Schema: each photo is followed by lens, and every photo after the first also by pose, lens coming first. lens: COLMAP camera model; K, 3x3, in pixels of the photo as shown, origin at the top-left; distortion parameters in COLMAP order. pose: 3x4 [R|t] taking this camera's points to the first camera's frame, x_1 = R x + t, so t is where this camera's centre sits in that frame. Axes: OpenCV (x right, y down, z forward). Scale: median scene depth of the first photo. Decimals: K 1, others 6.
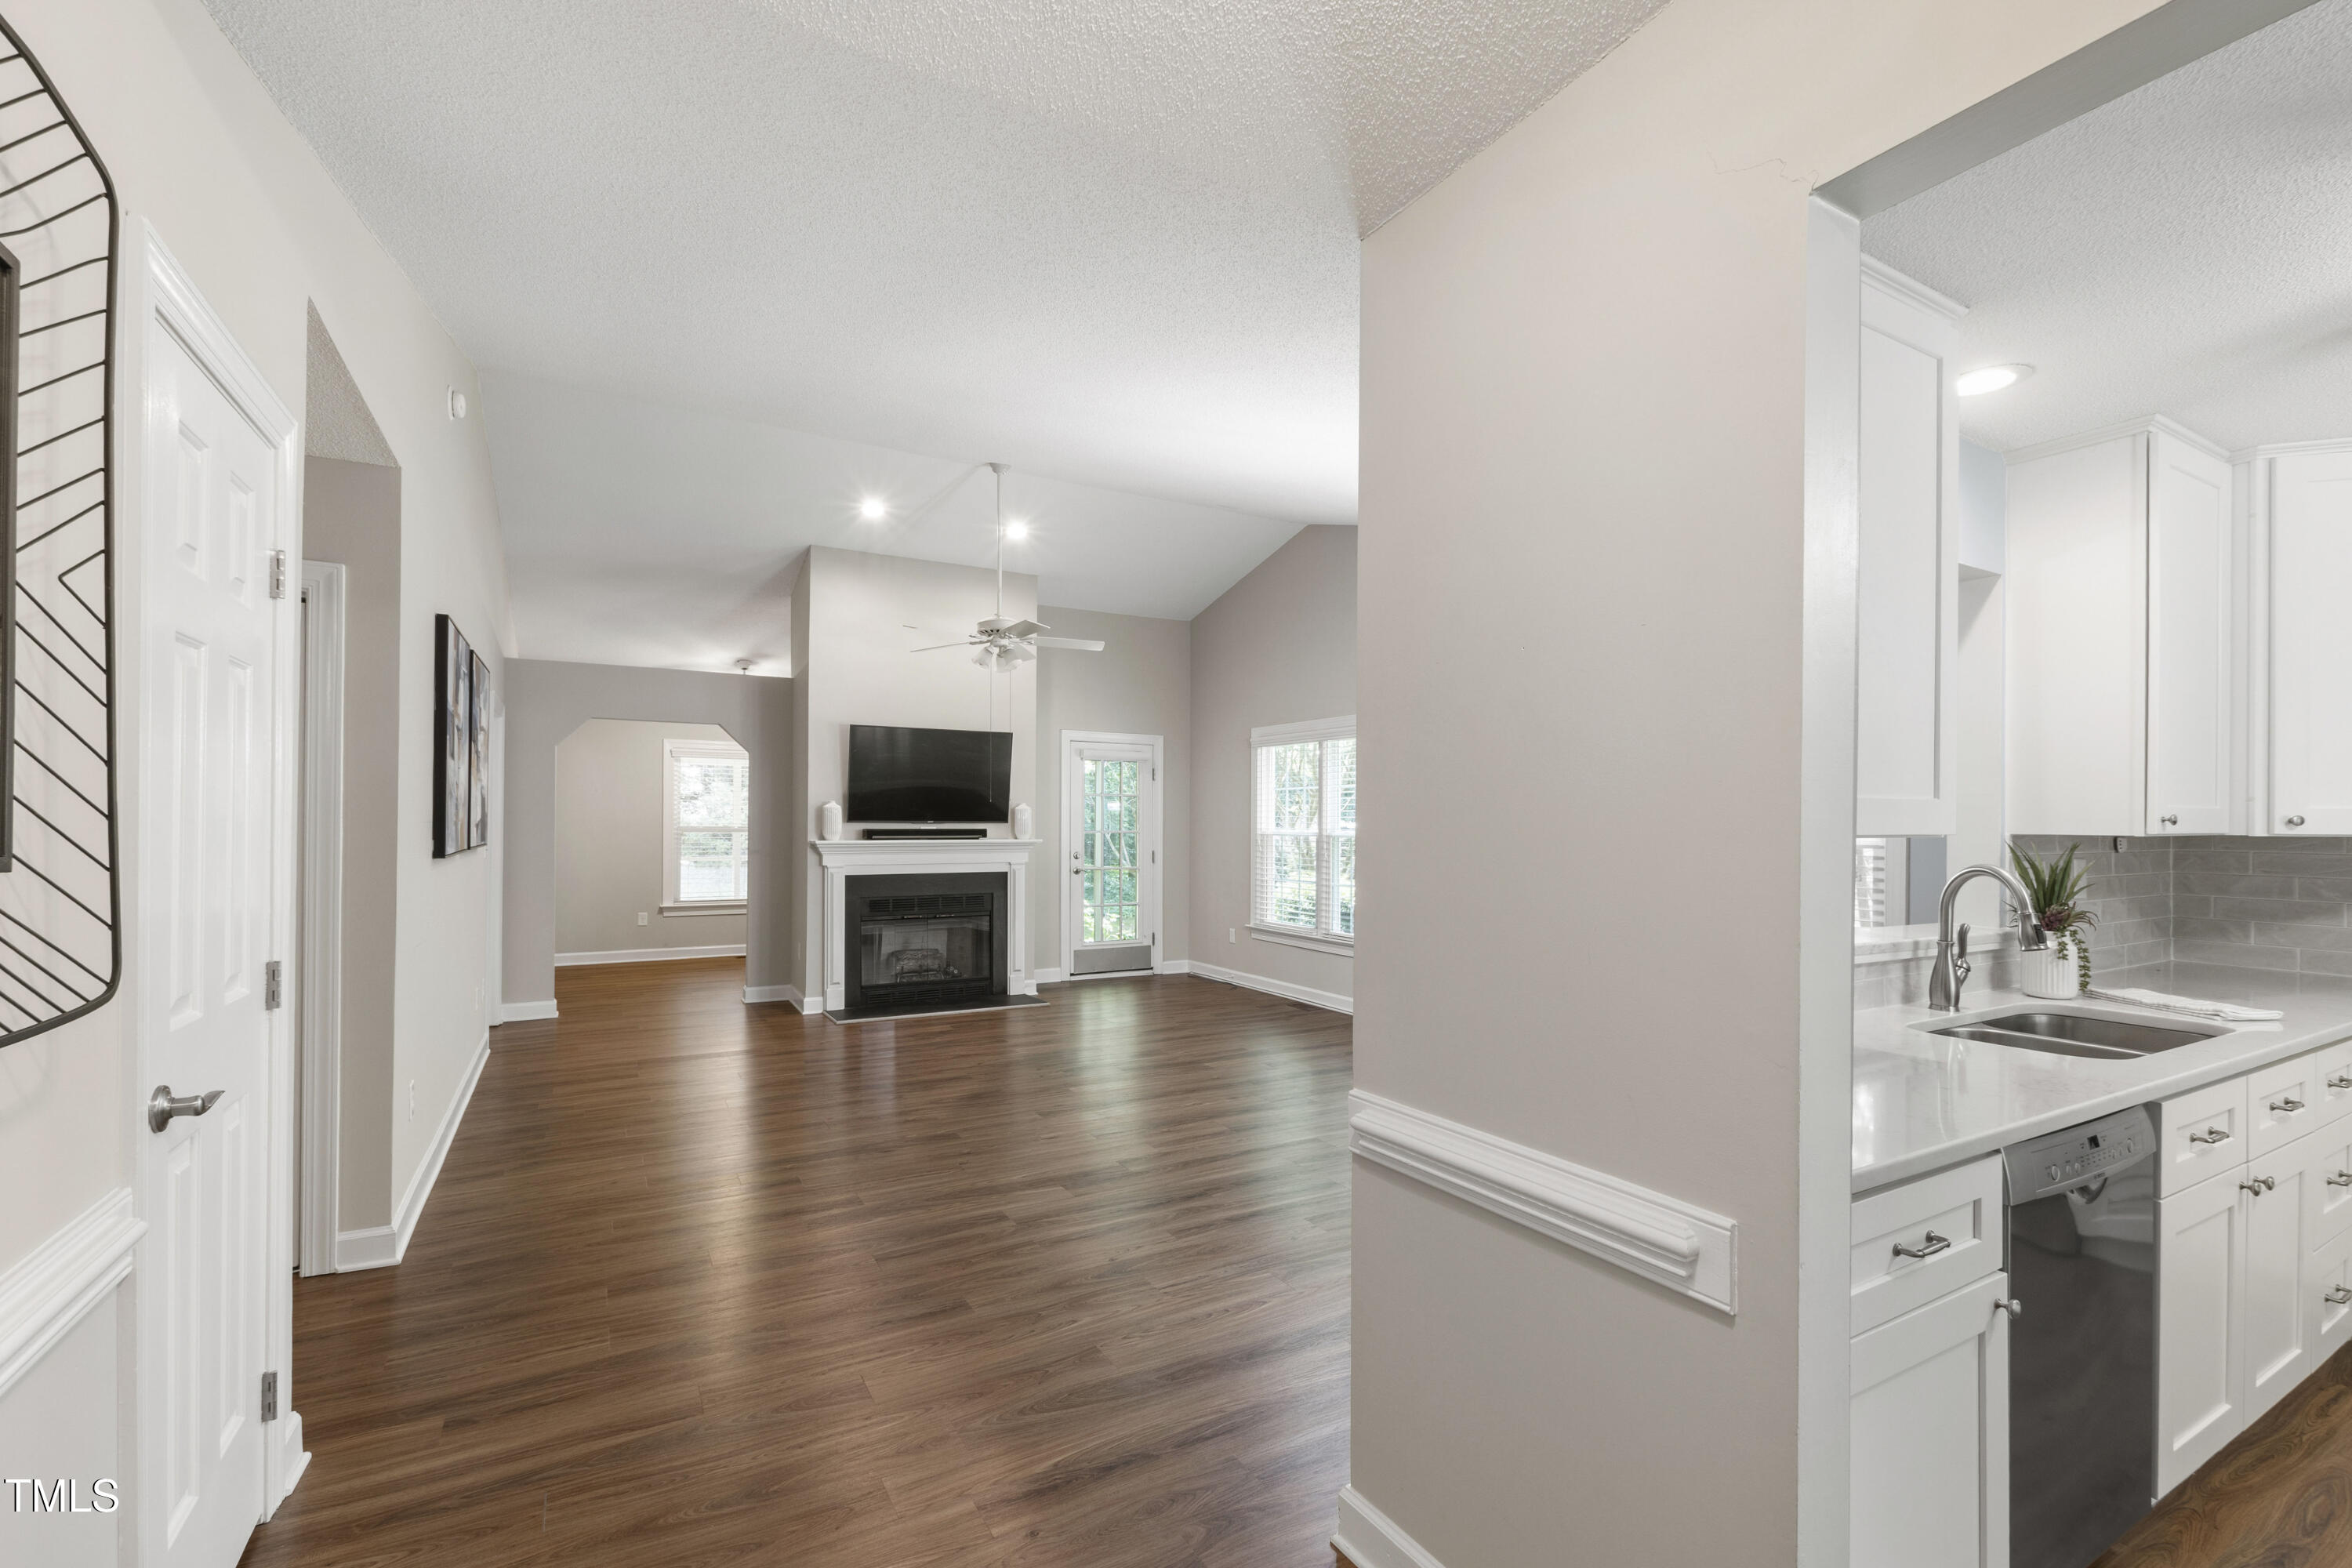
lens RADIAL K [[1024.2, 0, 1175.7], [0, 1024.2, 817.5], [0, 0, 1]] dist [-0.001140, -0.000151]
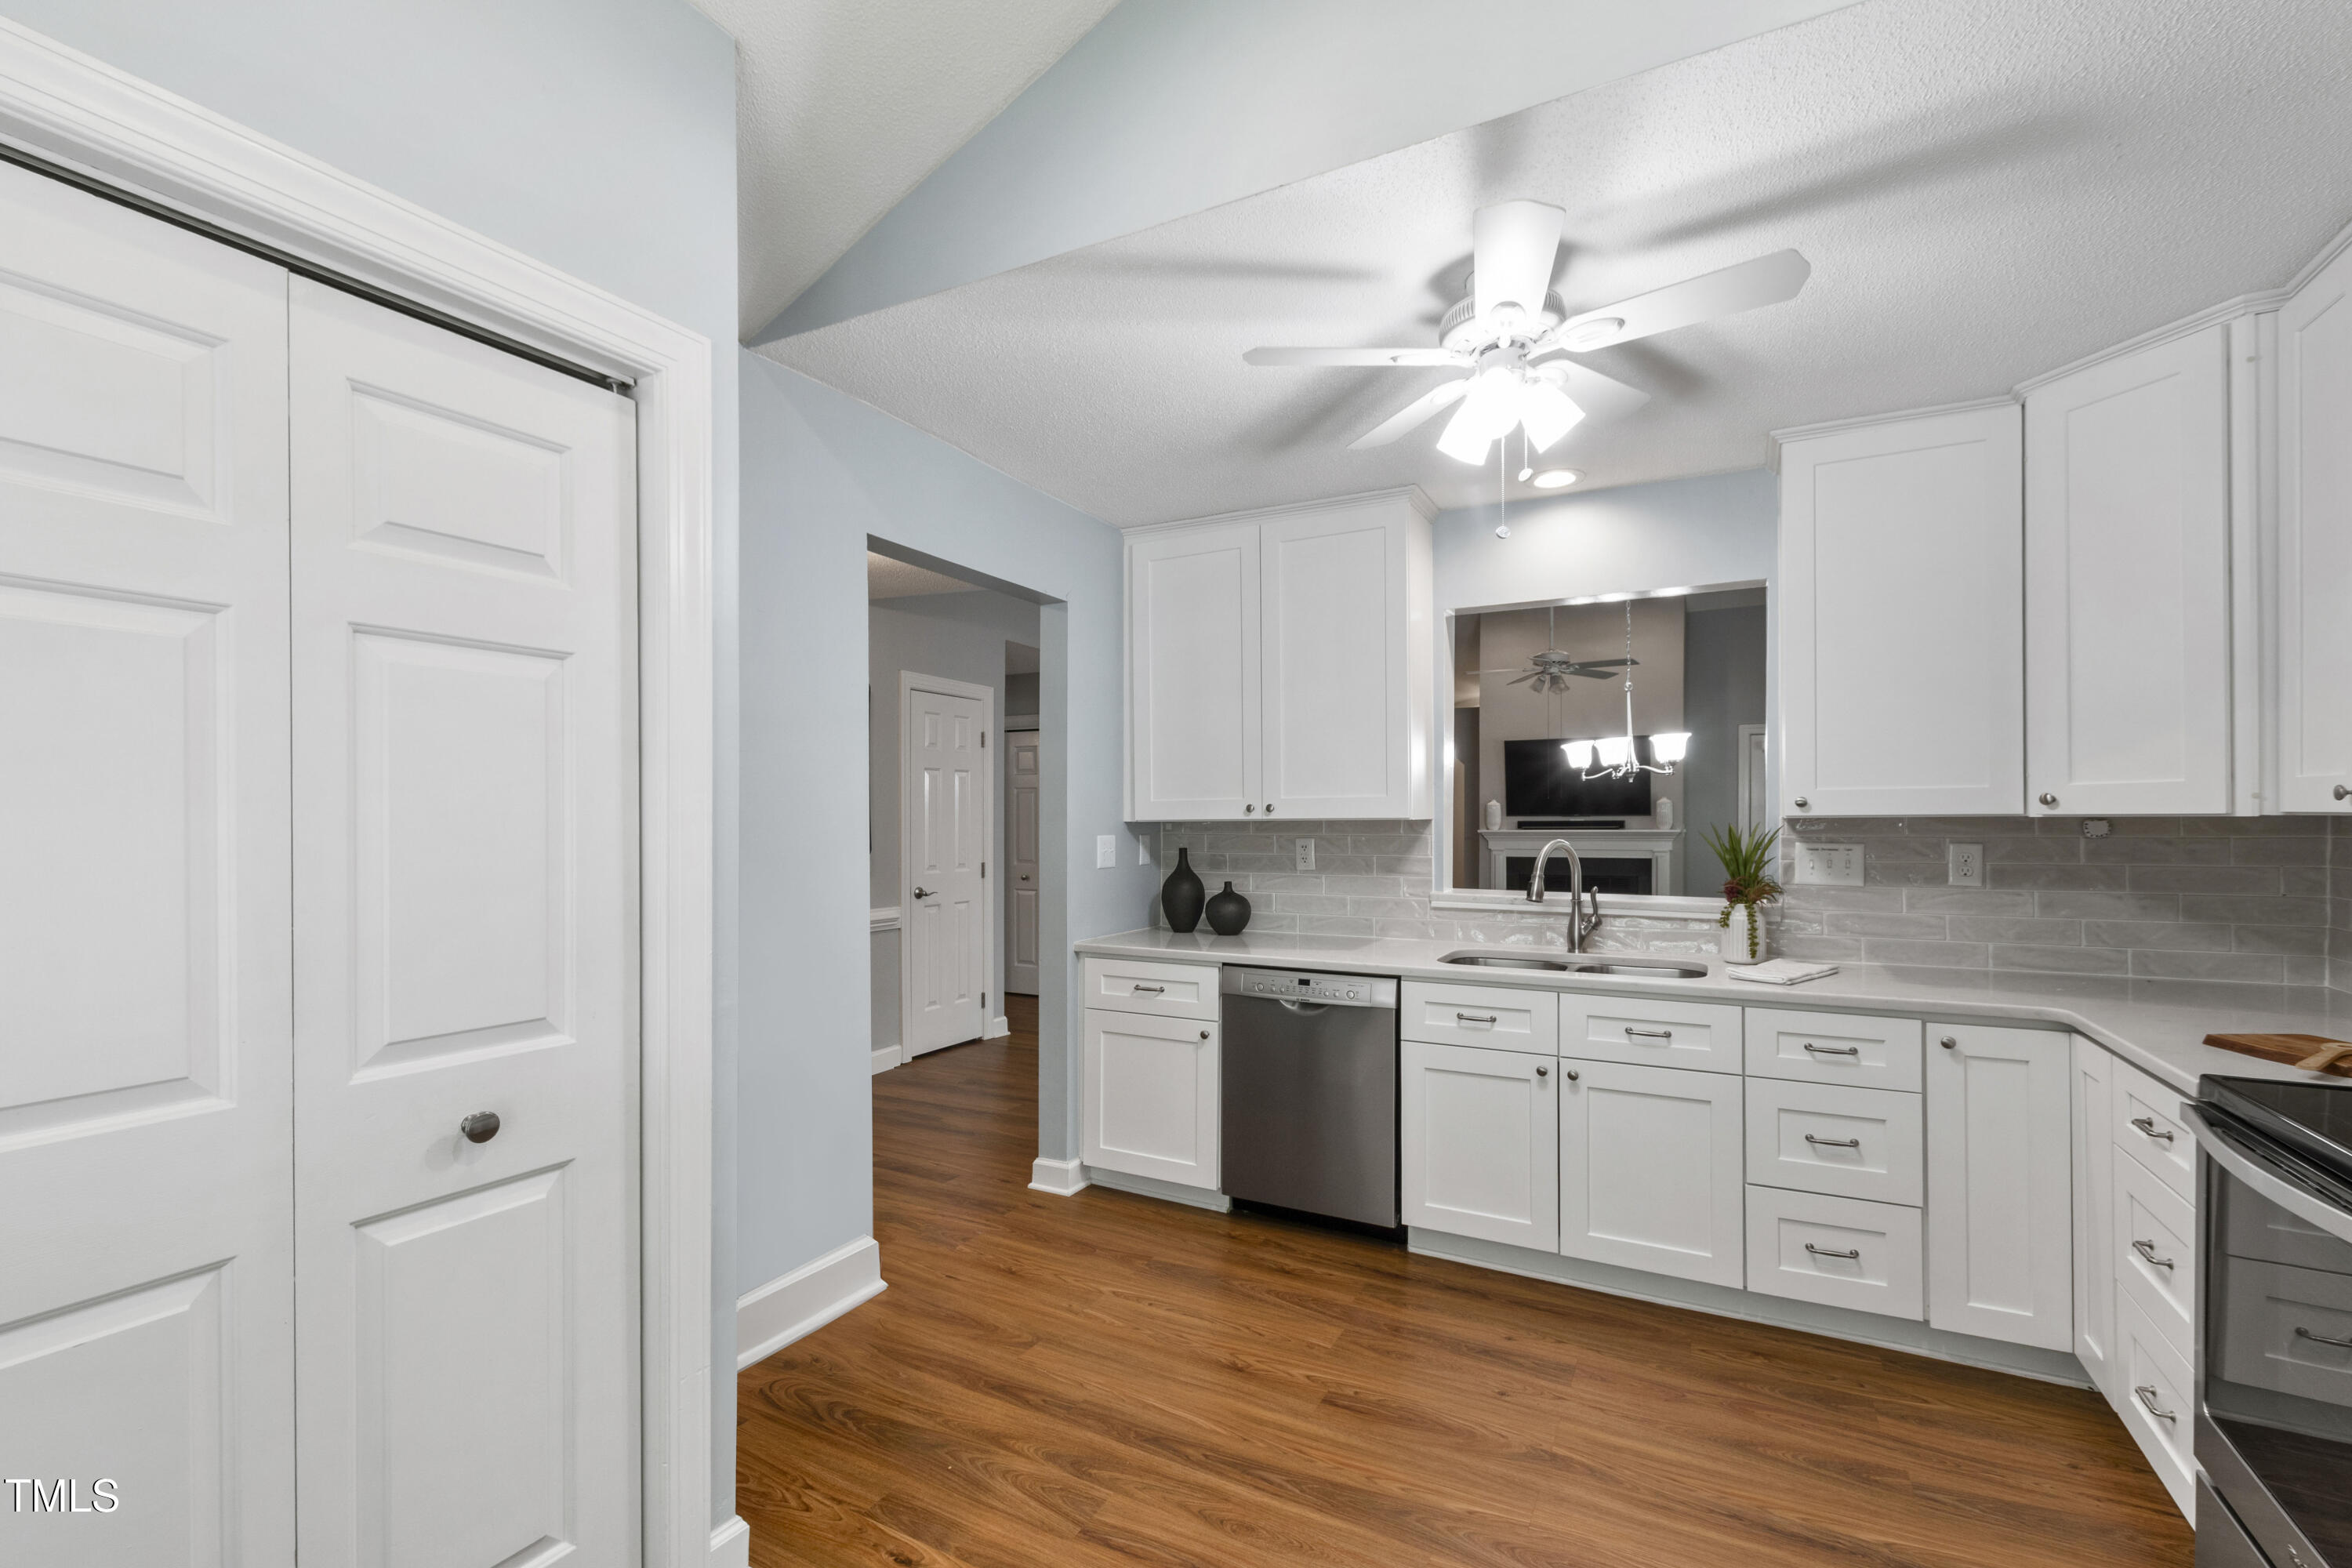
lens RADIAL K [[1014.5, 0, 1171.1], [0, 1014.5, 818.8], [0, 0, 1]] dist [0.002070, -0.000028]
pose [[0.527155, -0.008187, -0.849730, 0.558560], [0.012839, 0.999916, -0.001670, 0.004475], [0.849672, -0.010029, 0.527216, -0.044210]]
